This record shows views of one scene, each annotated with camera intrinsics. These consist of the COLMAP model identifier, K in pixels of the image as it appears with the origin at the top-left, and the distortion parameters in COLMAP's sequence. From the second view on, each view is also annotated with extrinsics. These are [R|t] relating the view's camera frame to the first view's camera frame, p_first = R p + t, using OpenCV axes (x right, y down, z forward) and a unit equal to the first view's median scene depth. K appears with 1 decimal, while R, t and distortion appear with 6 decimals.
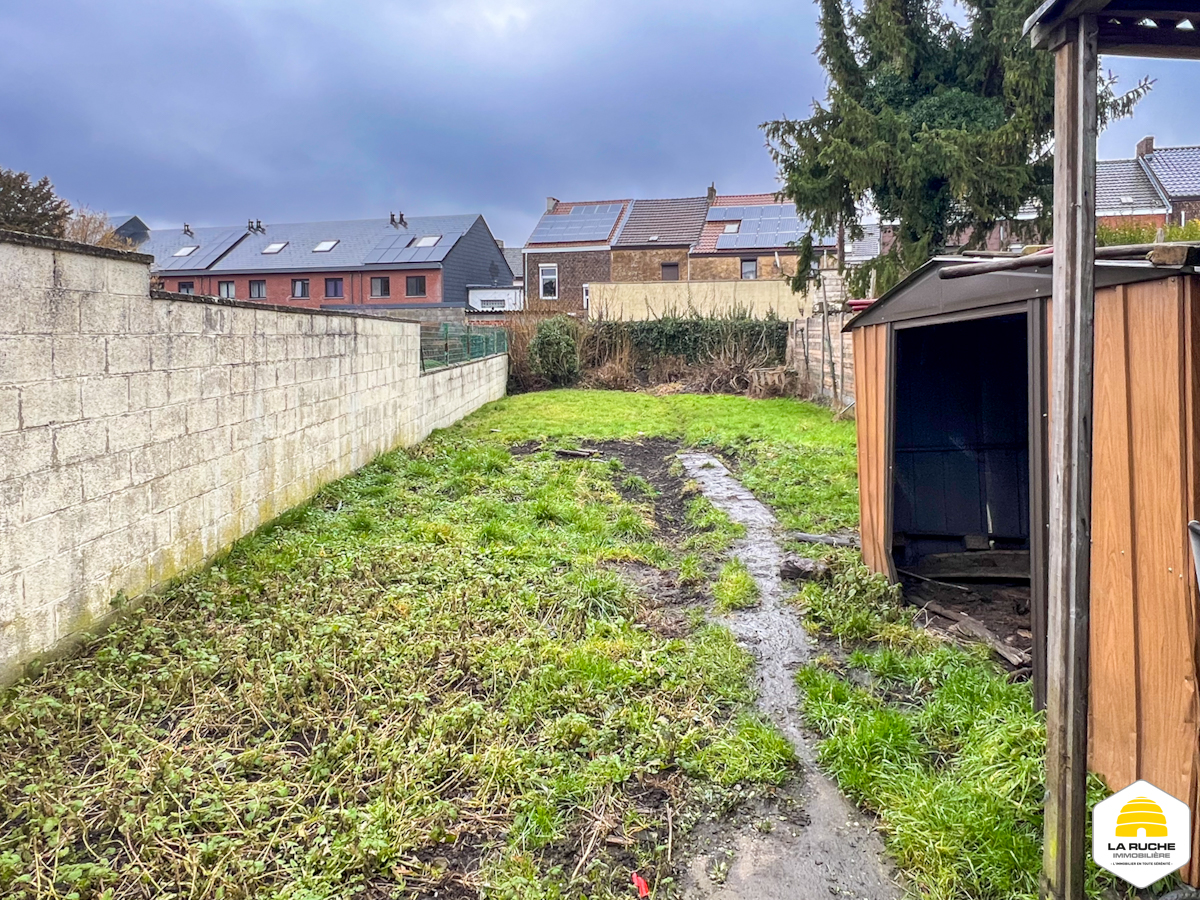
lens RADIAL K [[791.8, 0, 603.3], [0, 791.8, 371.1], [0, 0, 1]] dist [-0.001050, -0.001045]
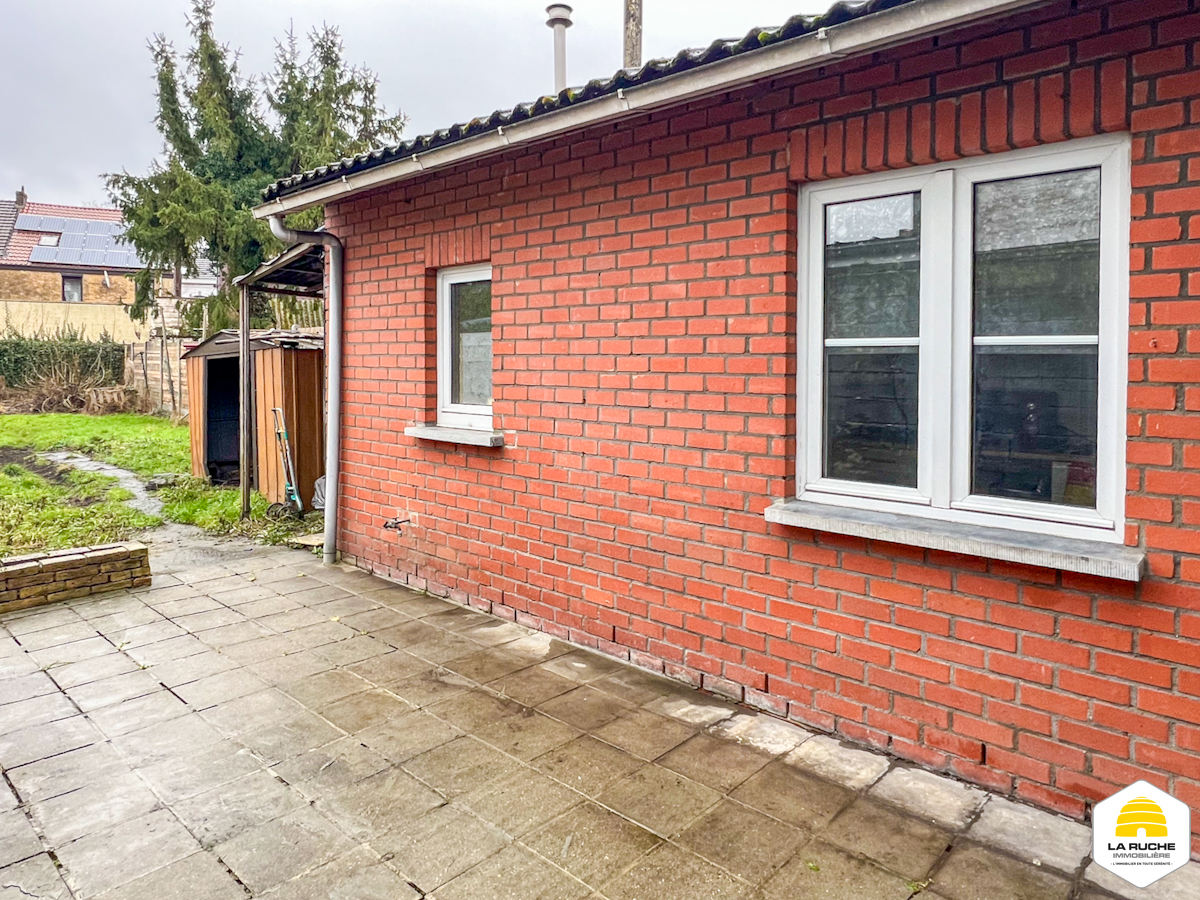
lens RADIAL K [[791.8, 0, 603.3], [0, 791.8, 371.1], [0, 0, 1]] dist [-0.001050, -0.001045]
pose [[0.707810, -0.001725, 0.706401, -0.088076], [0.021090, 0.999603, -0.018691, 0.009657], [-0.706088, 0.028128, 0.707565, -0.290949]]
